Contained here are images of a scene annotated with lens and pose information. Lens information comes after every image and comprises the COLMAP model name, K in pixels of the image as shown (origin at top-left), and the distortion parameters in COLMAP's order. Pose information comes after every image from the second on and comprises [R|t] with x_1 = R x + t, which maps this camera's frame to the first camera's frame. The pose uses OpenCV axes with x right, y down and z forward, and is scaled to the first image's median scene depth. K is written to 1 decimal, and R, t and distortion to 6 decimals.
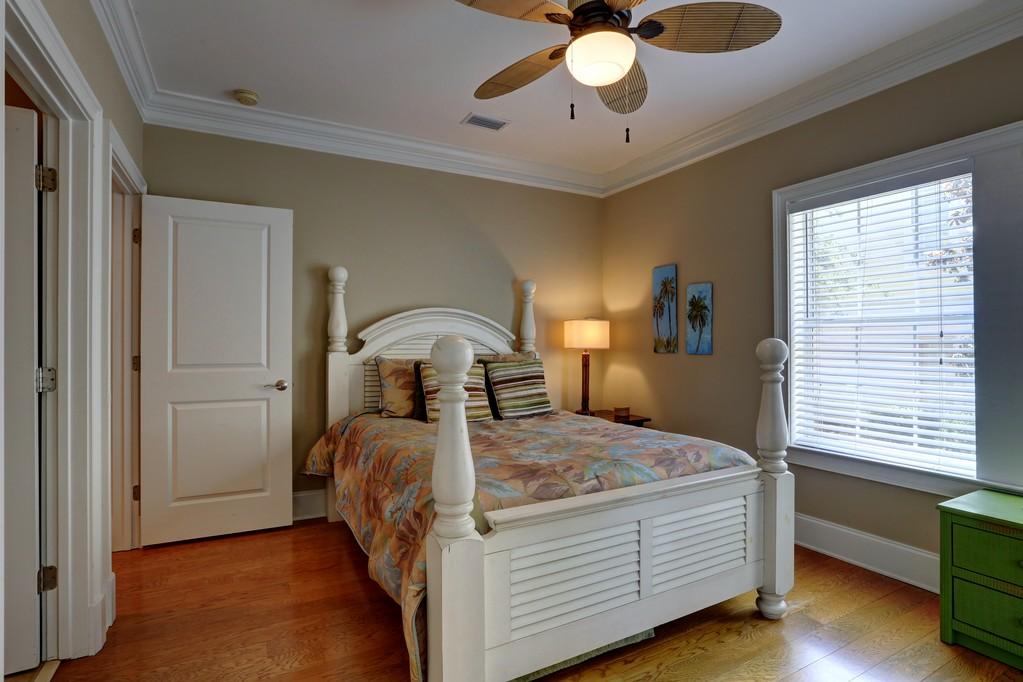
lens RADIAL K [[517.4, 0, 508.4], [0, 517.4, 337.7], [0, 0, 1]] dist [-0.000029, 0.000133]
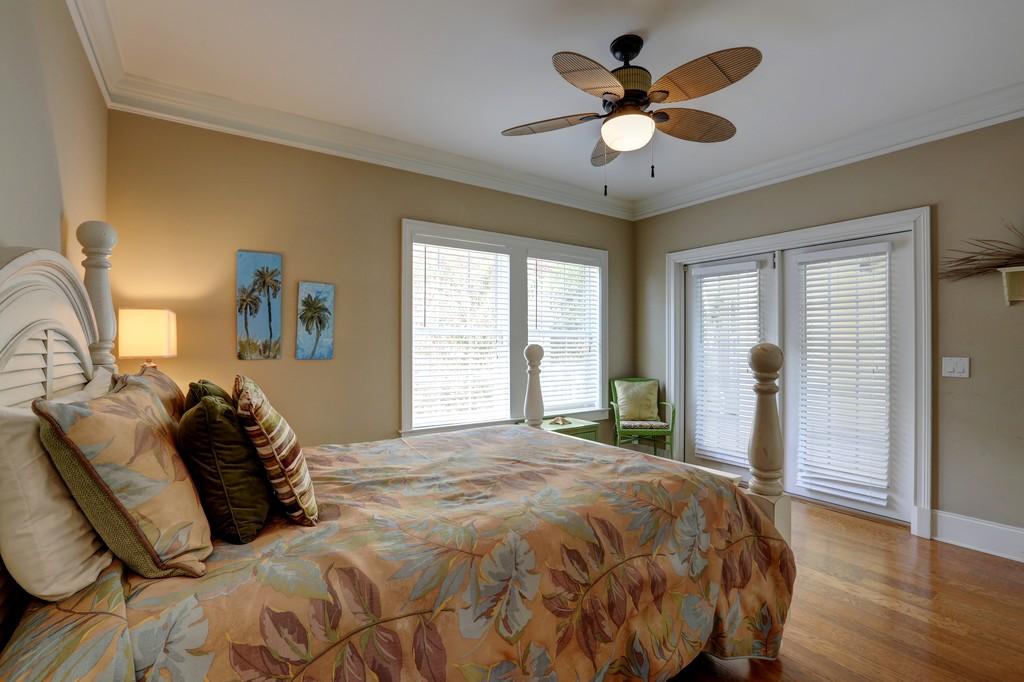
lens RADIAL K [[459.6, 0, 509.8], [0, 459.6, 344.0], [0, 0, 1]] dist [-0.026306, -0.000102]
pose [[-0.094838, 0.010867, 0.995433, -0.476559], [-0.002788, 0.999934, -0.011182, 0.013351], [-0.995489, -0.003836, -0.094802, 0.724581]]
